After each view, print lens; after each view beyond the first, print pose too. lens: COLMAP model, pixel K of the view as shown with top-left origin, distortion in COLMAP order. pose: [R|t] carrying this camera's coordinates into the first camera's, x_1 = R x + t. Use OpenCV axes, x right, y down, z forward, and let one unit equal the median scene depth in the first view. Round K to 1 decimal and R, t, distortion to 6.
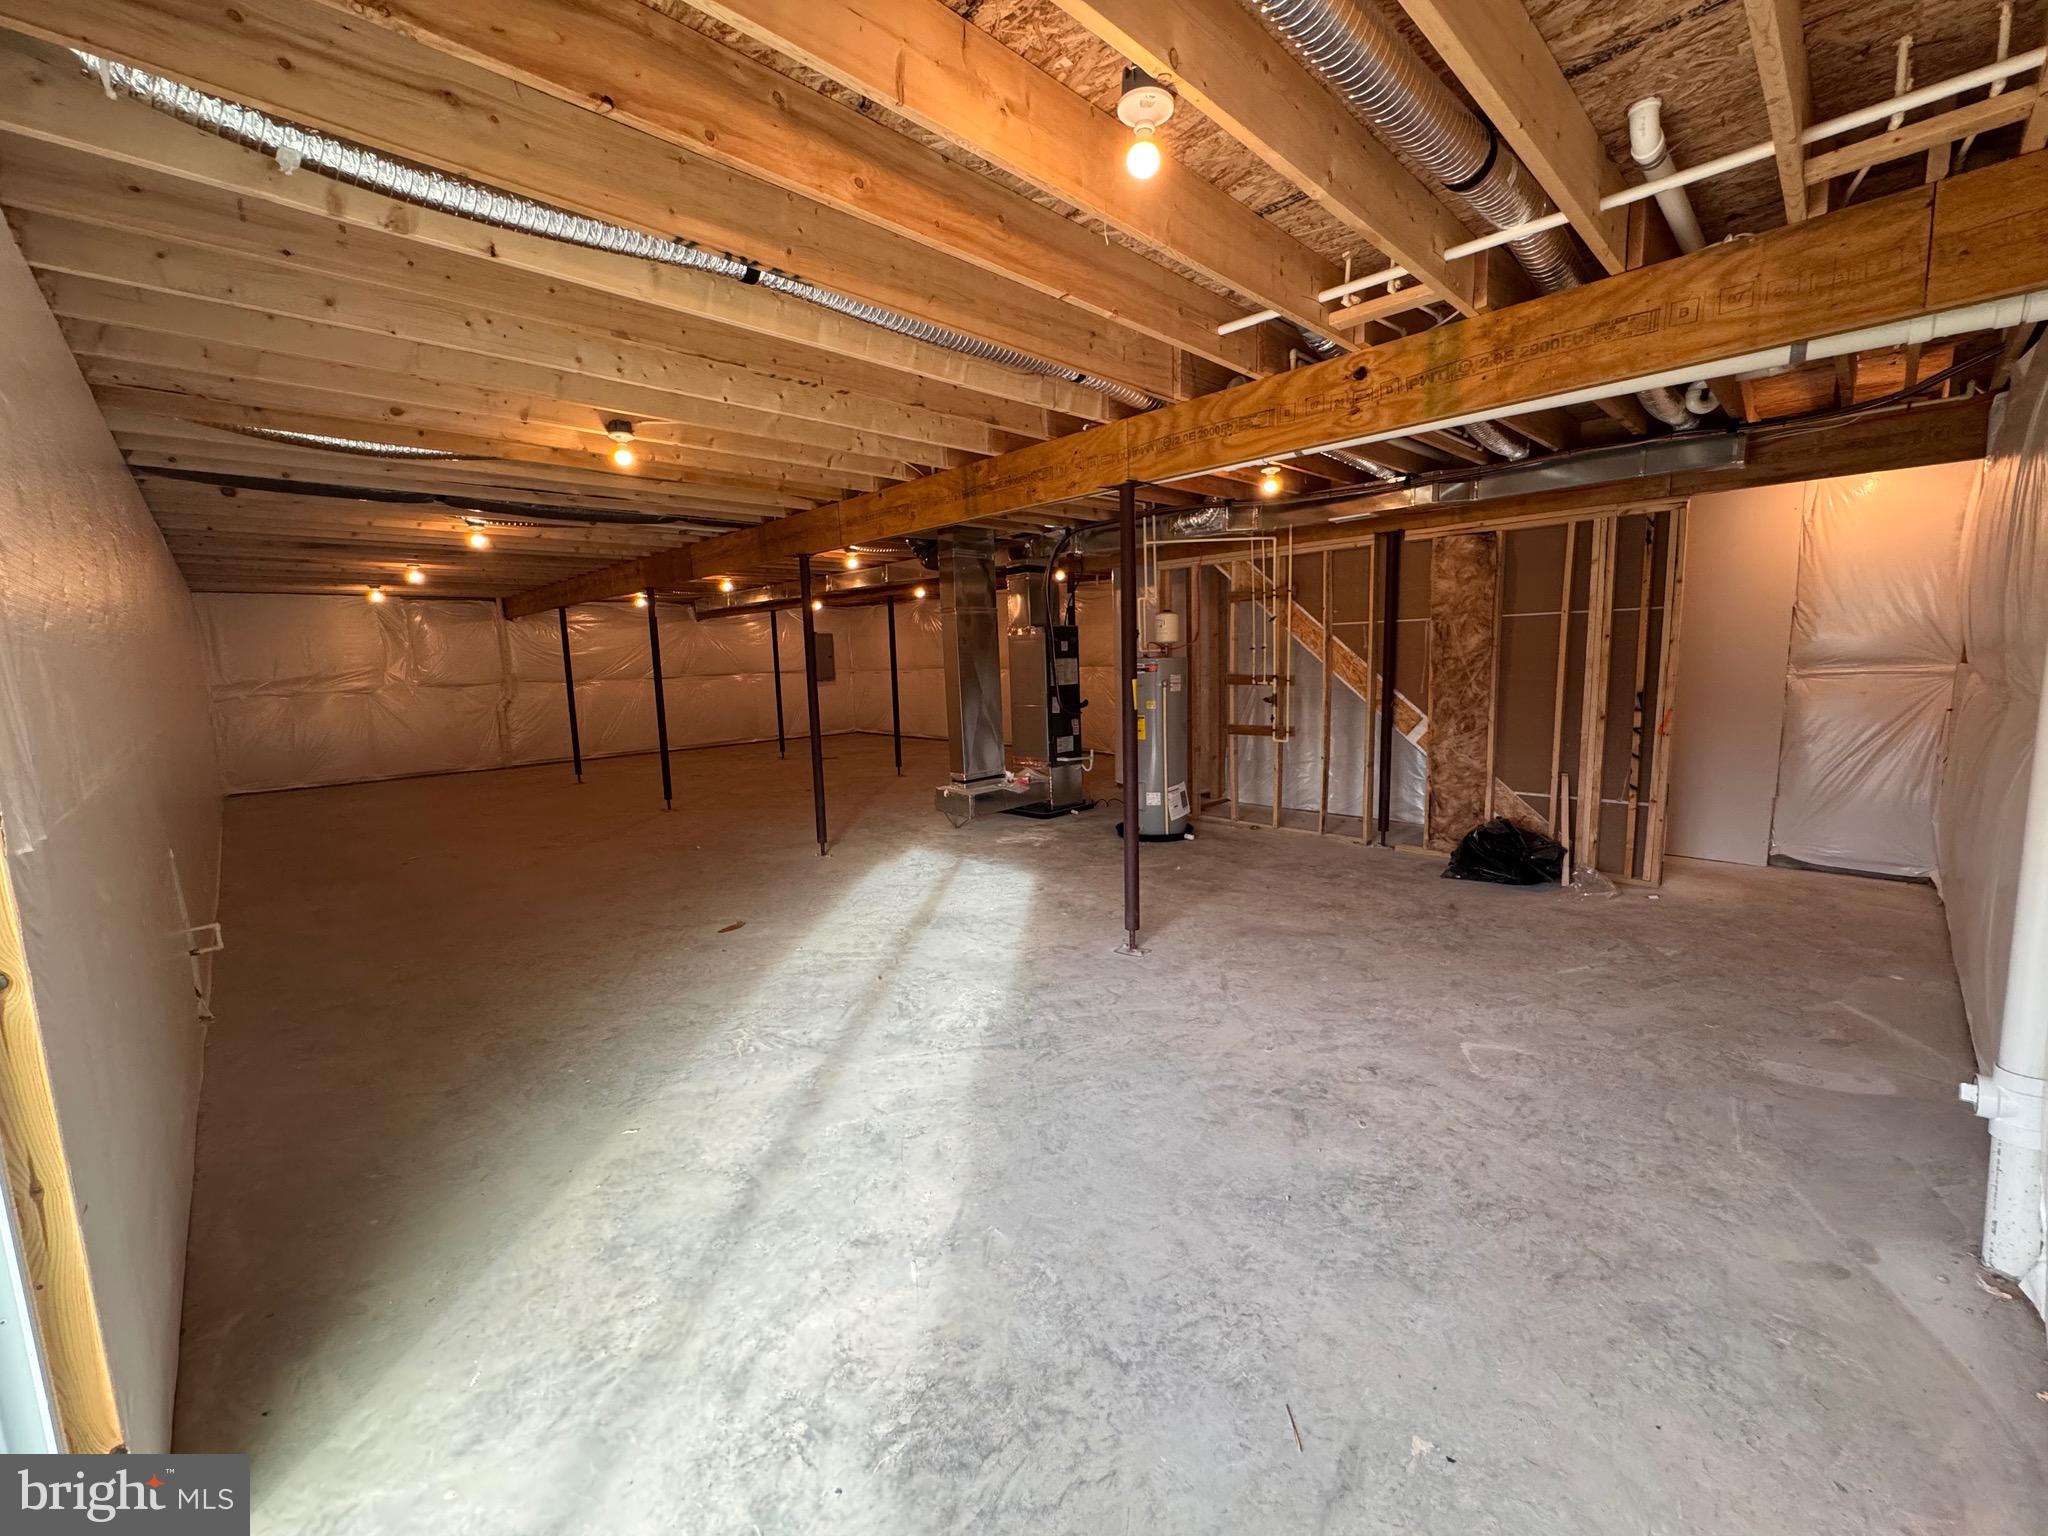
lens RADIAL K [[817.4, 0, 1025.6], [0, 817.4, 765.8], [0, 0, 1]] dist [-0.002875, 0.000150]
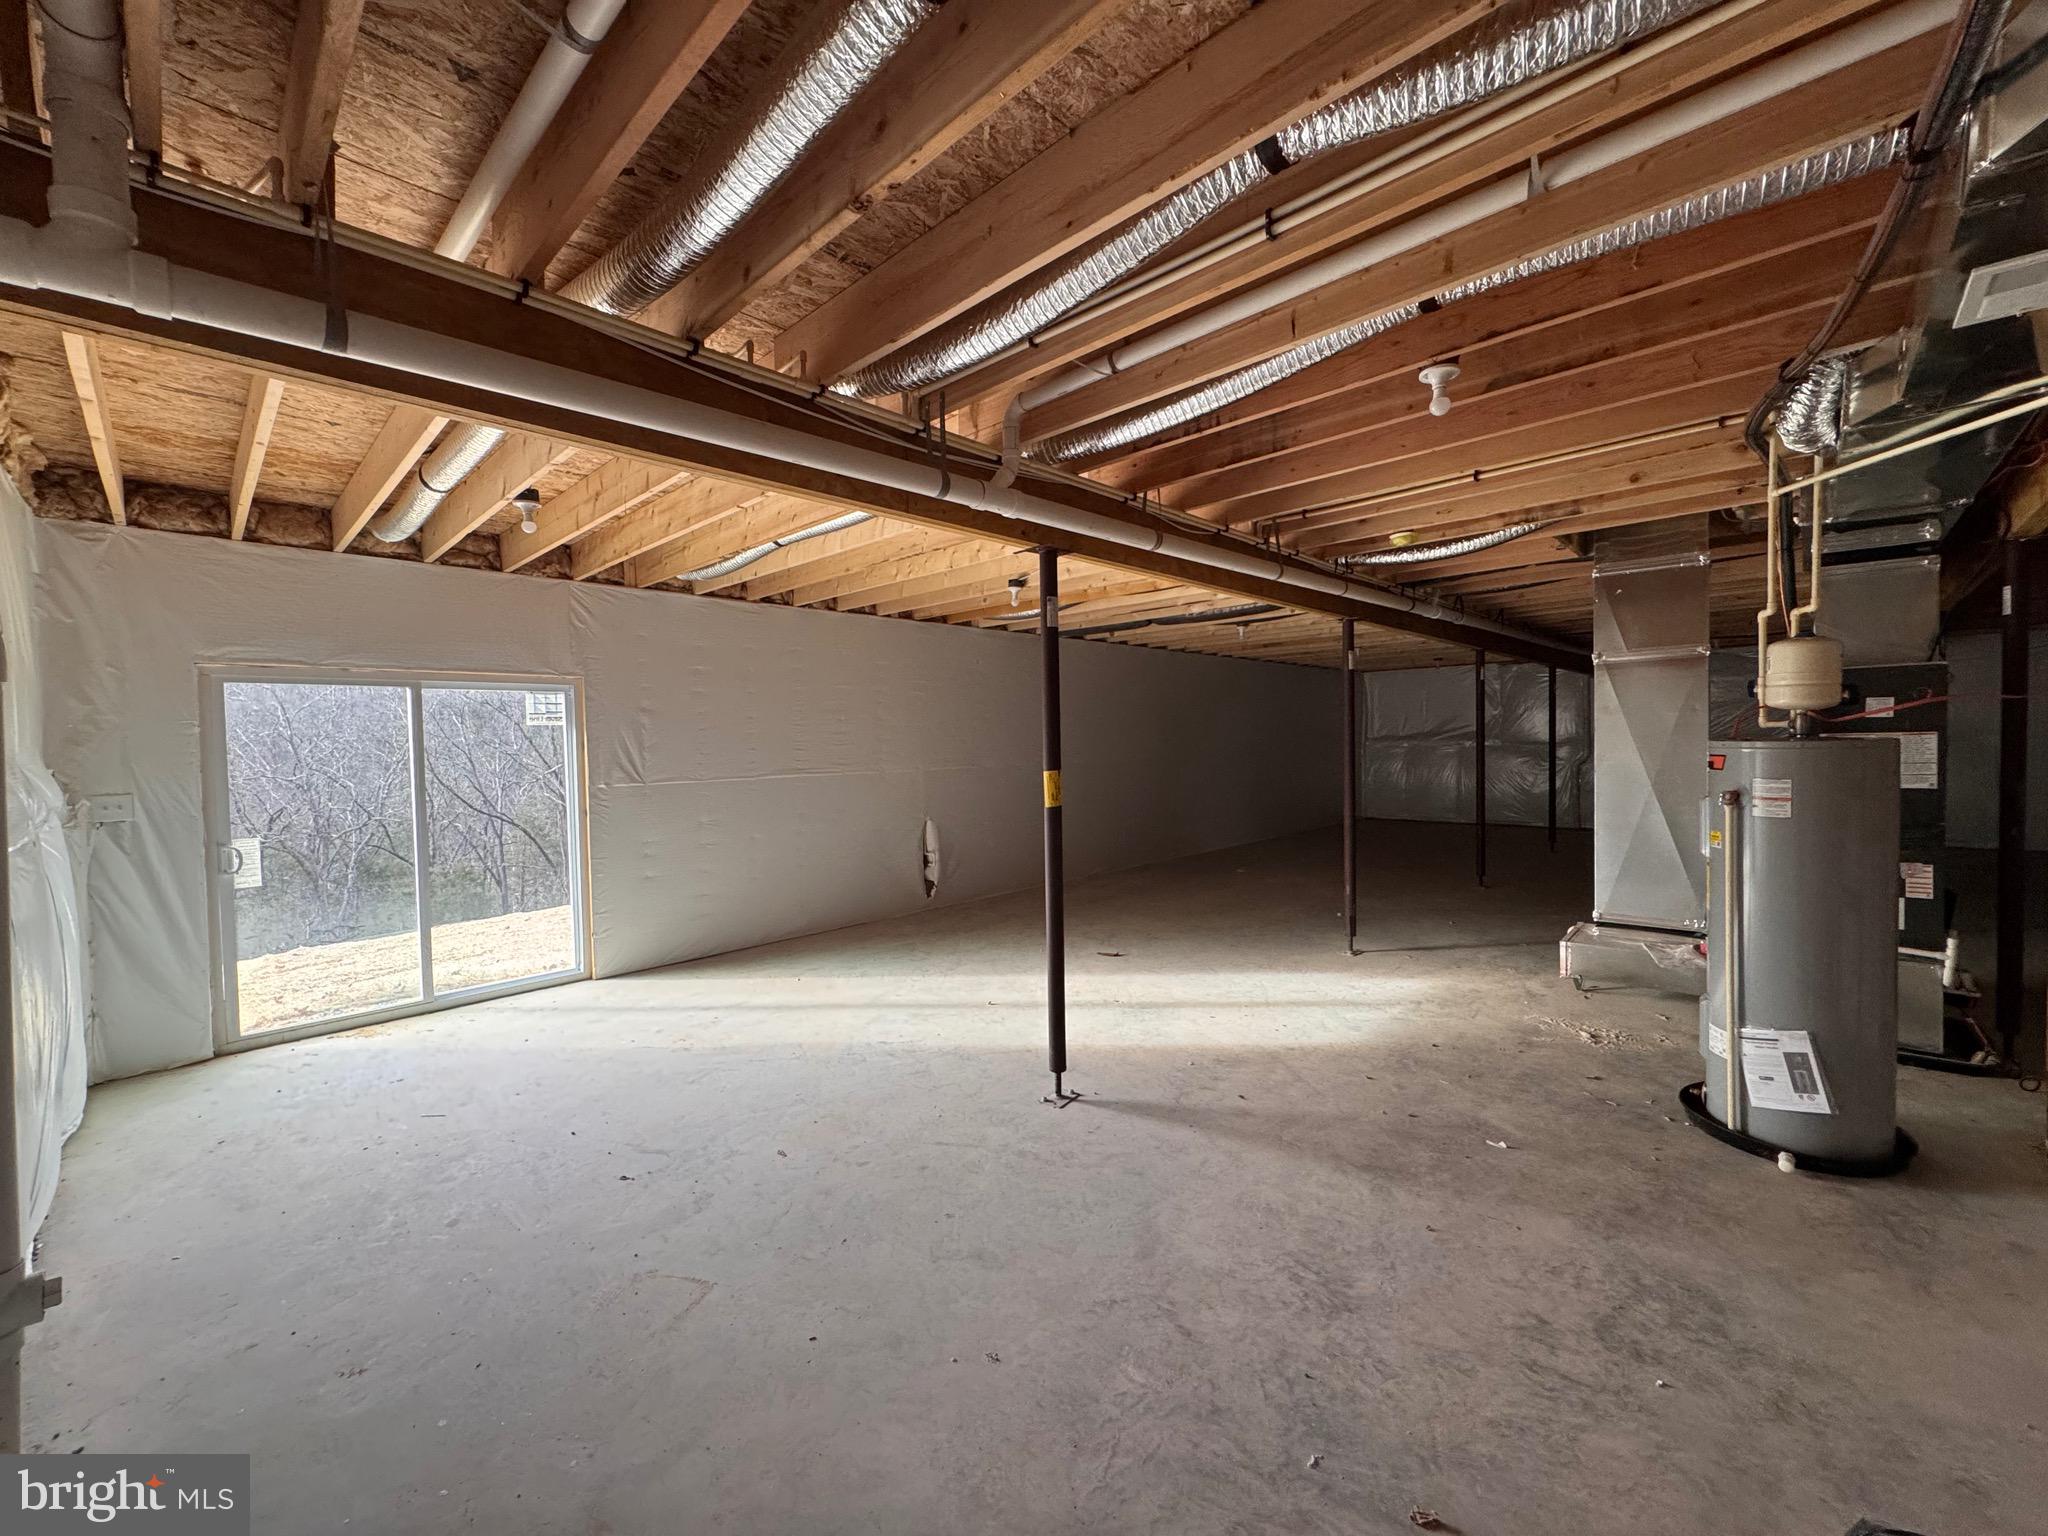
lens RADIAL K [[817.4, 0, 1026.6], [0, 817.4, 765.8], [0, 0, 1]] dist [-0.002875, 0.000150]
pose [[0.042306, 0.059106, -0.997355, 0.778222], [-0.118486, 0.991501, 0.053733, -0.122062], [0.992054, 0.115899, 0.048949, 0.741345]]
